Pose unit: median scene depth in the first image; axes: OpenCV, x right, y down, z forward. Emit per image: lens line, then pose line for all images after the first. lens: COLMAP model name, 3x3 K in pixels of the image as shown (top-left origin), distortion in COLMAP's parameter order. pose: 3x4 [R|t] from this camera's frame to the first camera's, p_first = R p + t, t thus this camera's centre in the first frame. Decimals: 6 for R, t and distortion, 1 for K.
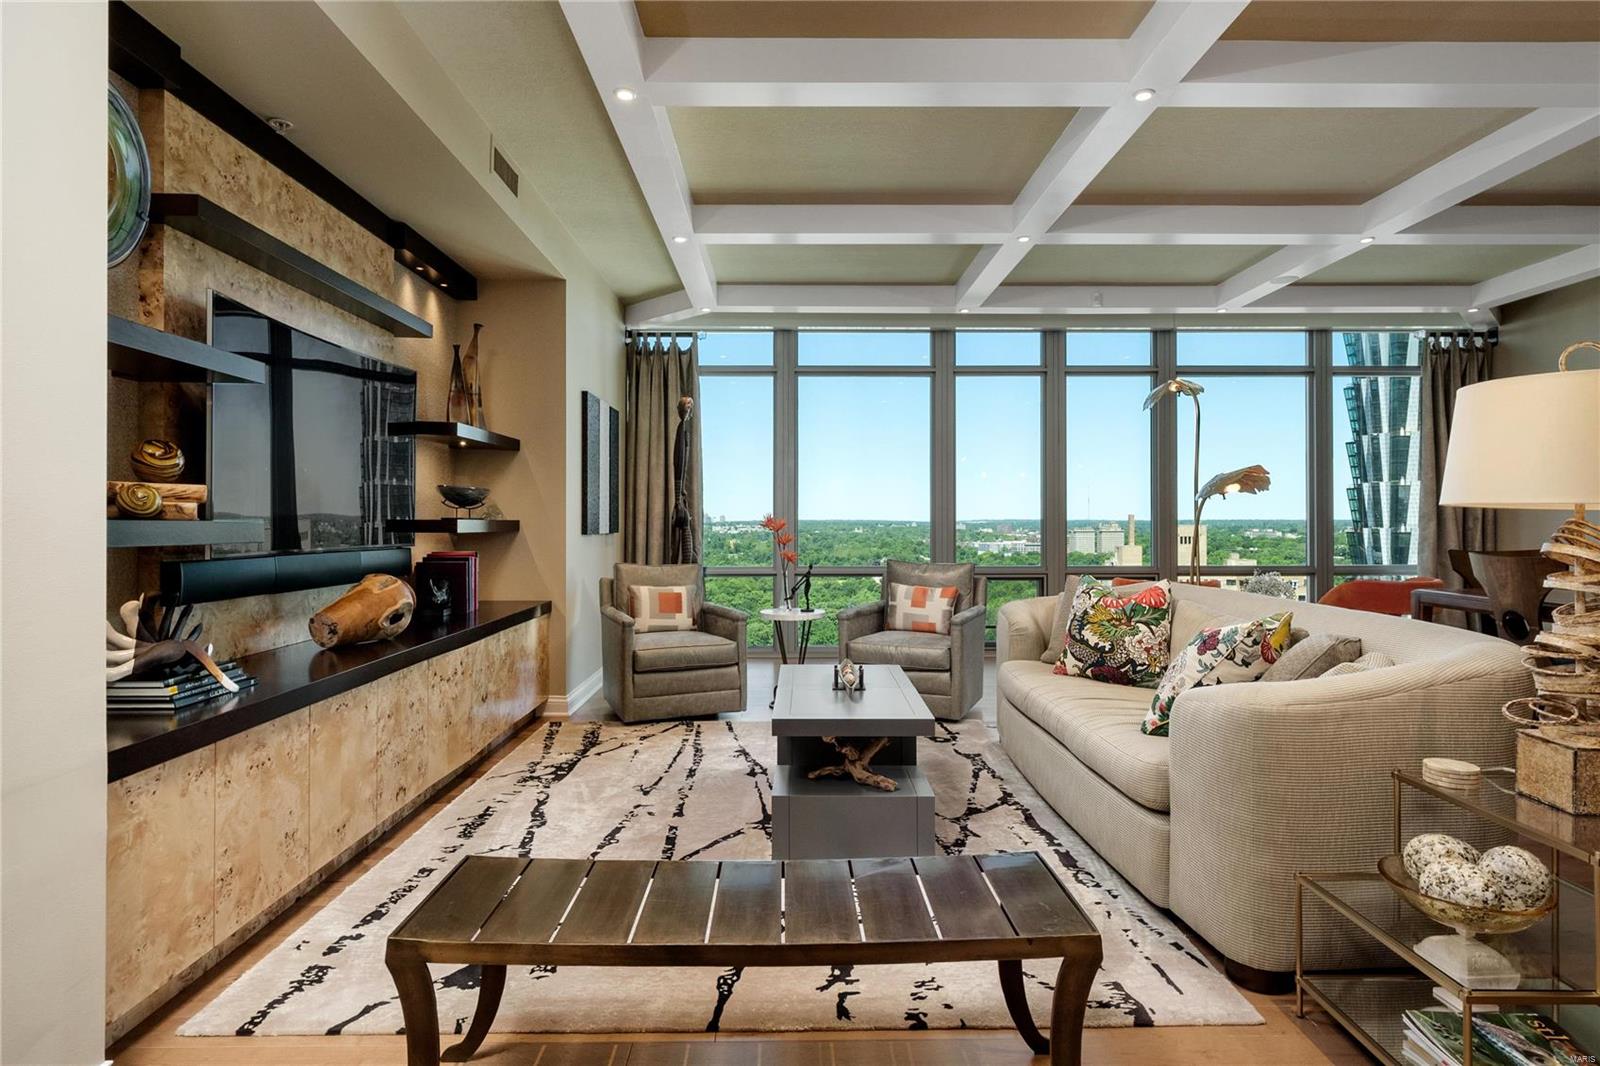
lens RADIAL K [[859.8, 0, 804.6], [0, 859.8, 504.9], [0, 0, 1]] dist [0.016762, -0.001333]
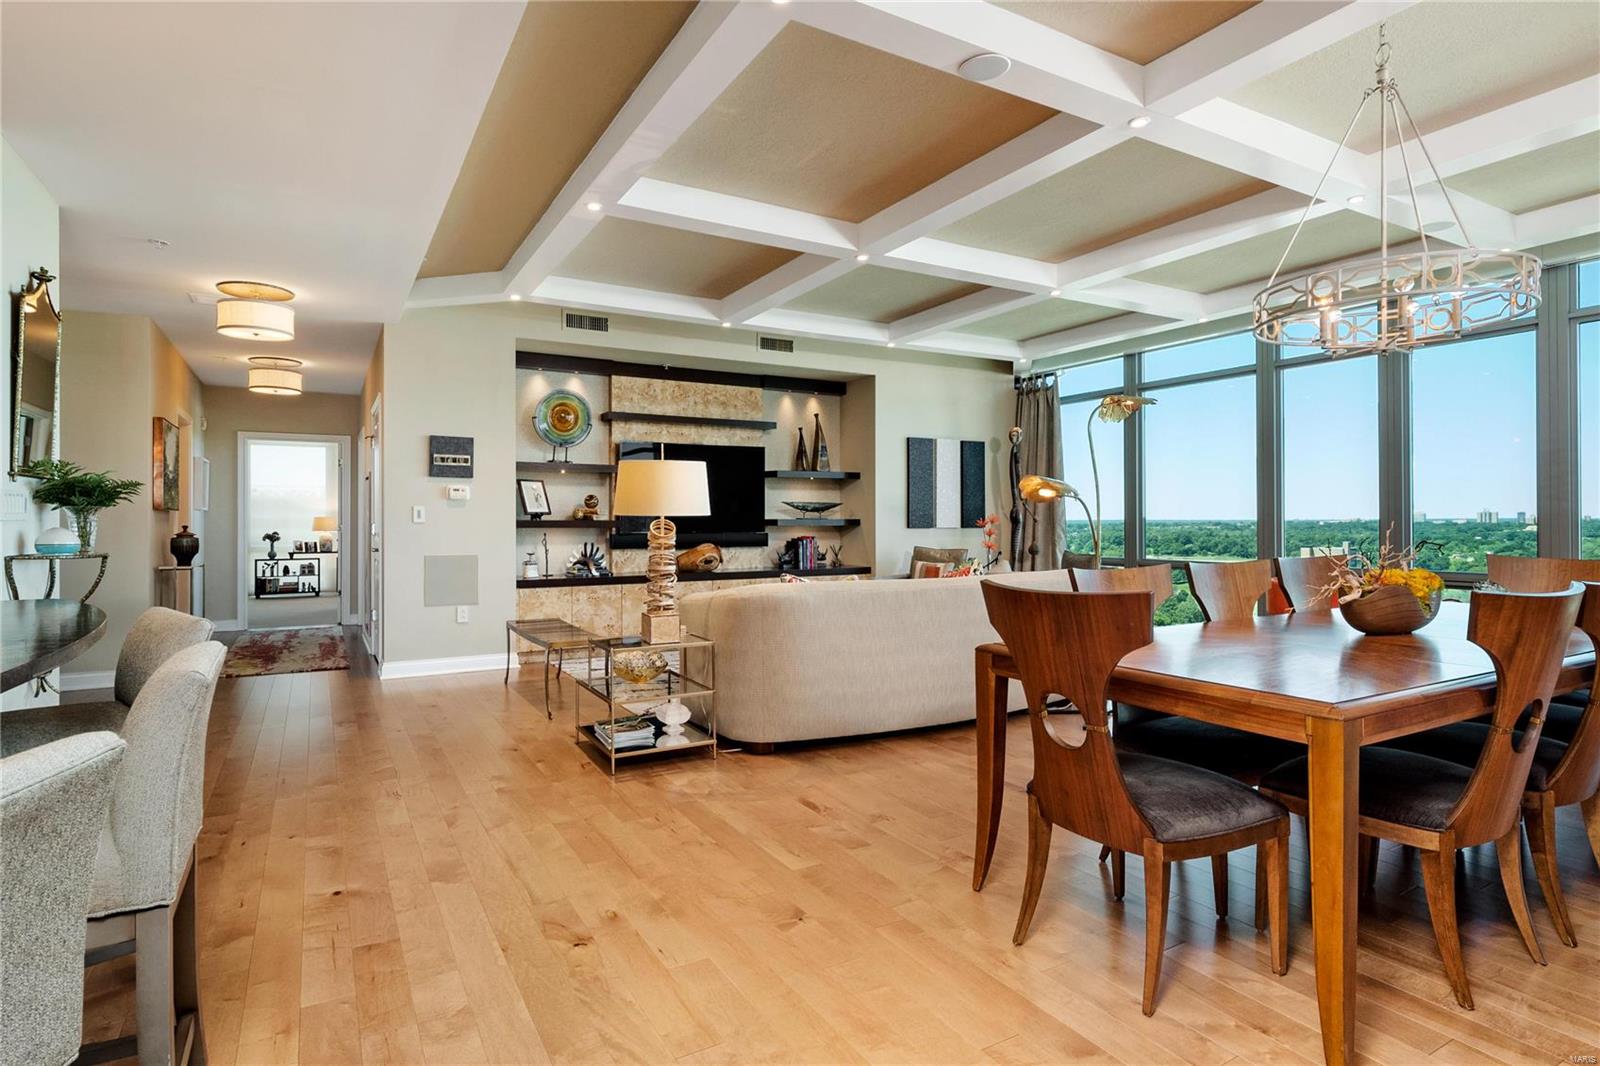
lens RADIAL K [[840.8, 0, 805.2], [0, 840.8, 518.1], [0, 0, 1]] dist [0.004153, -0.006269]
pose [[0.488451, -0.003881, -0.872582, 1.135439], [0.020247, 0.999771, 0.006887, 0.001847], [0.872356, -0.021031, 0.488418, 0.088529]]
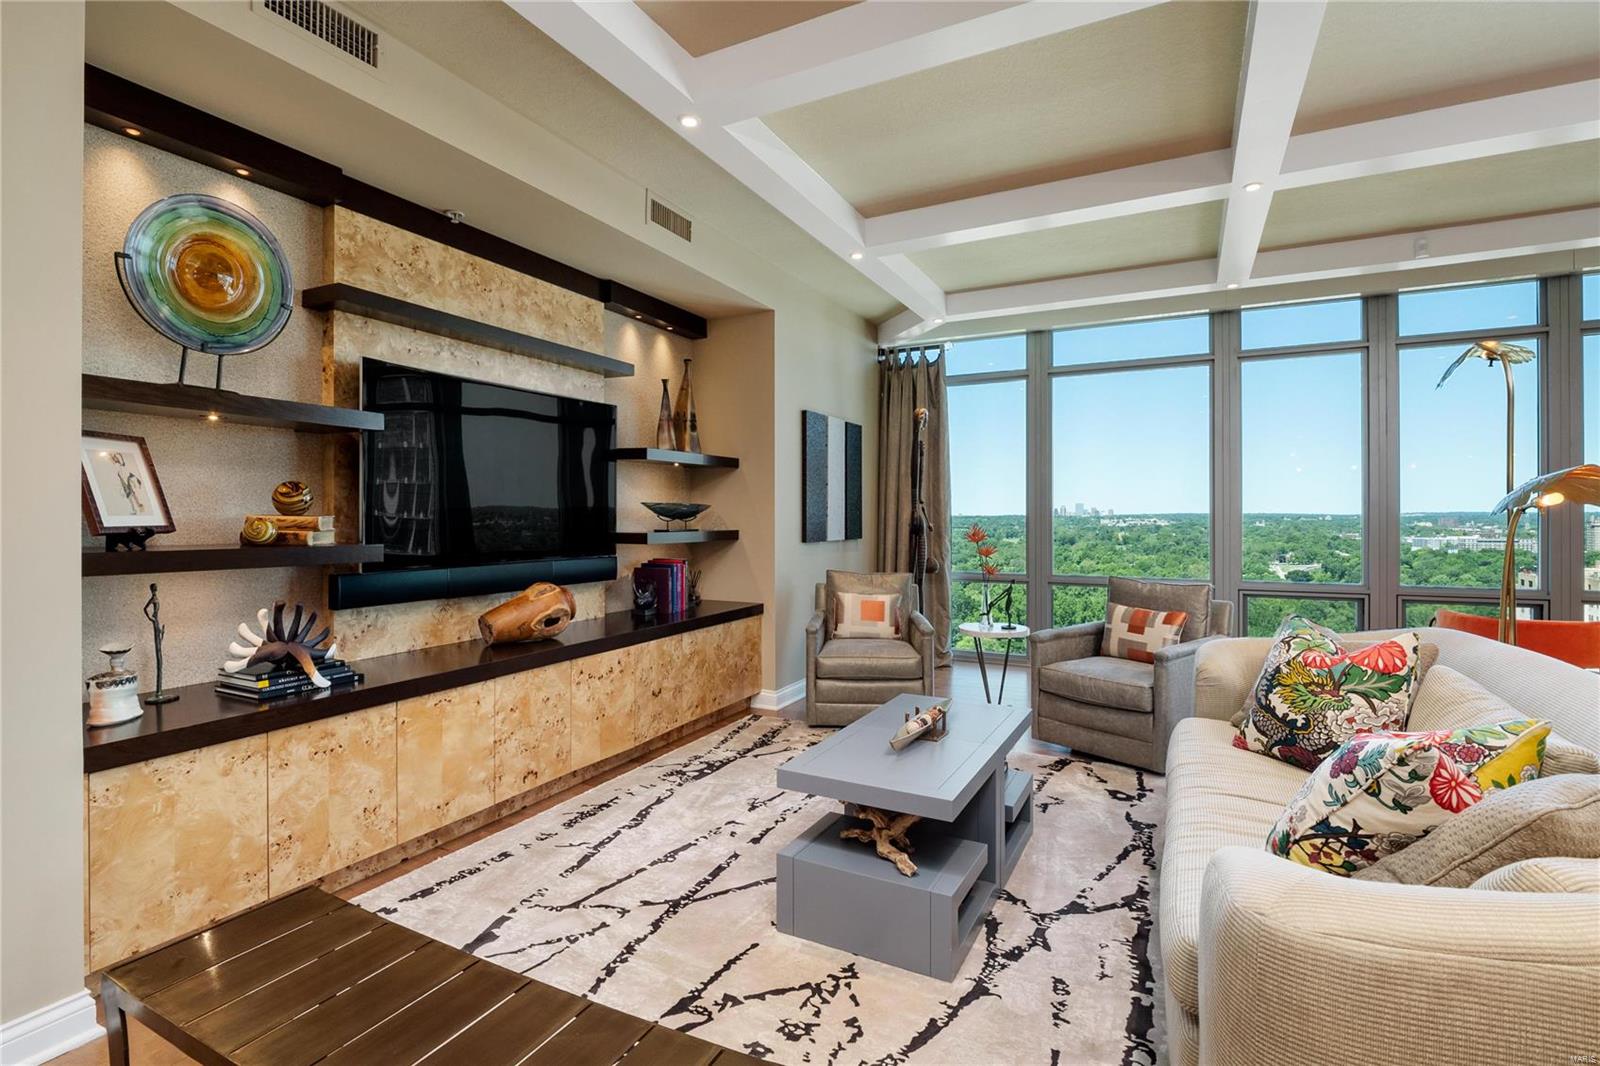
lens RADIAL K [[751.9, 0, 803.2], [0, 751.9, 509.3], [0, 0, 1]] dist [-0.004899, -0.004218]
pose [[0.884789, -0.003558, -0.465978, 0.208060], [0.009147, 0.999911, 0.009732, -0.018727], [0.465902, -0.012873, 0.884743, 0.185452]]
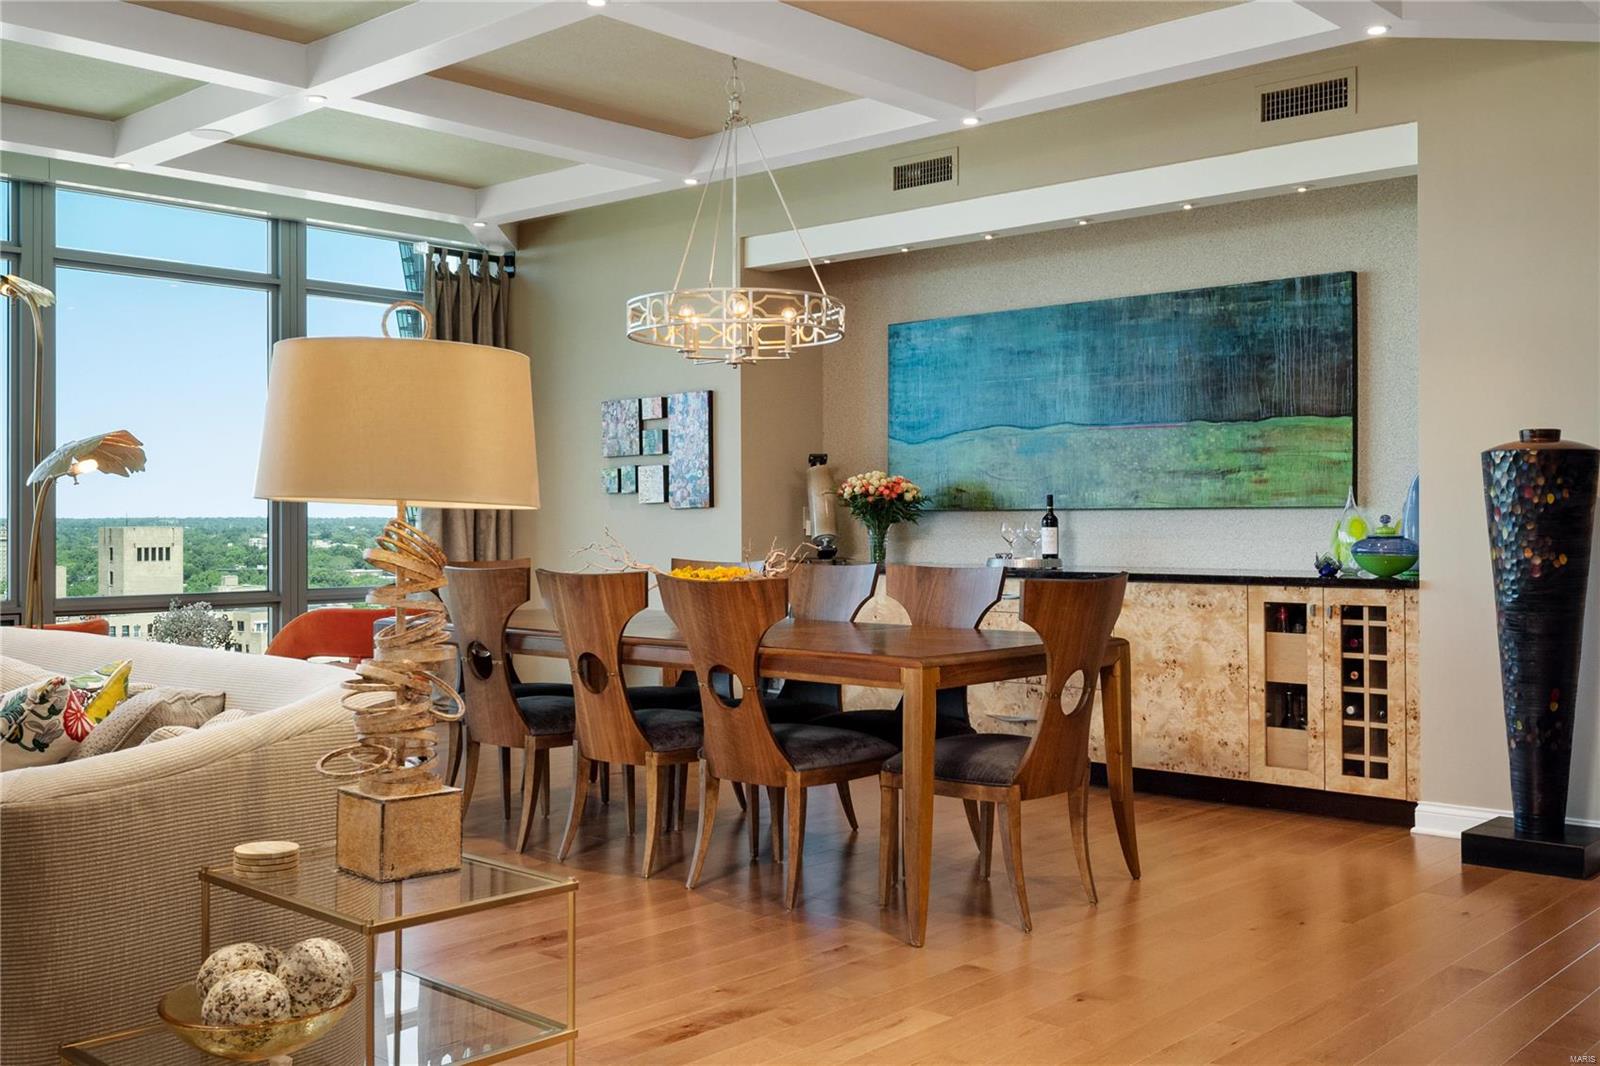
lens RADIAL K [[1553.2, 0, 787.4], [0, 1553.2, 506.3], [0, 0, 1]] dist [0.017783, 0.000000]
pose [[0.691204, 0.006278, 0.722633, 0.035331], [-0.012968, 0.999909, 0.003716, -0.001268], [-0.722544, -0.011940, 0.691222, -0.095752]]
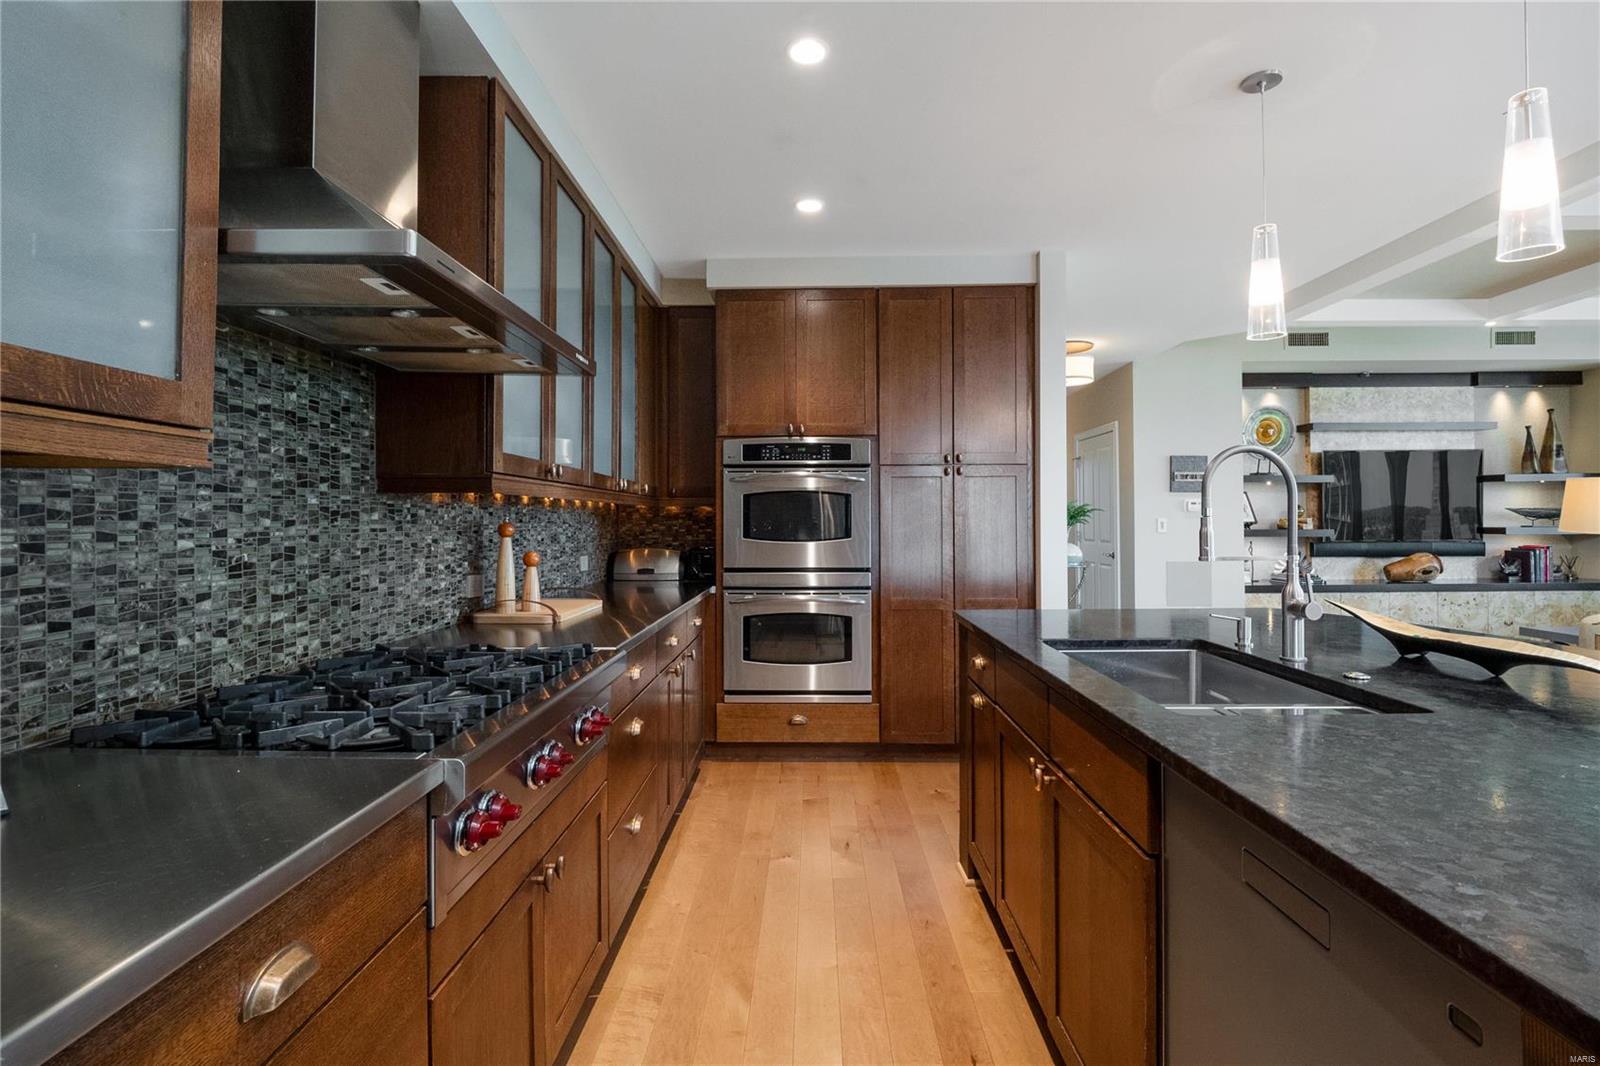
lens RADIAL K [[751.9, 0, 804.8], [0, 751.9, 515.2], [0, 0, 1]] dist [-0.004899, -0.004218]
pose [[-0.034666, -0.006258, -0.999379, 1.058991], [0.025647, 0.999646, -0.007149, -0.030575], [0.999070, -0.025878, -0.034493, -0.375016]]
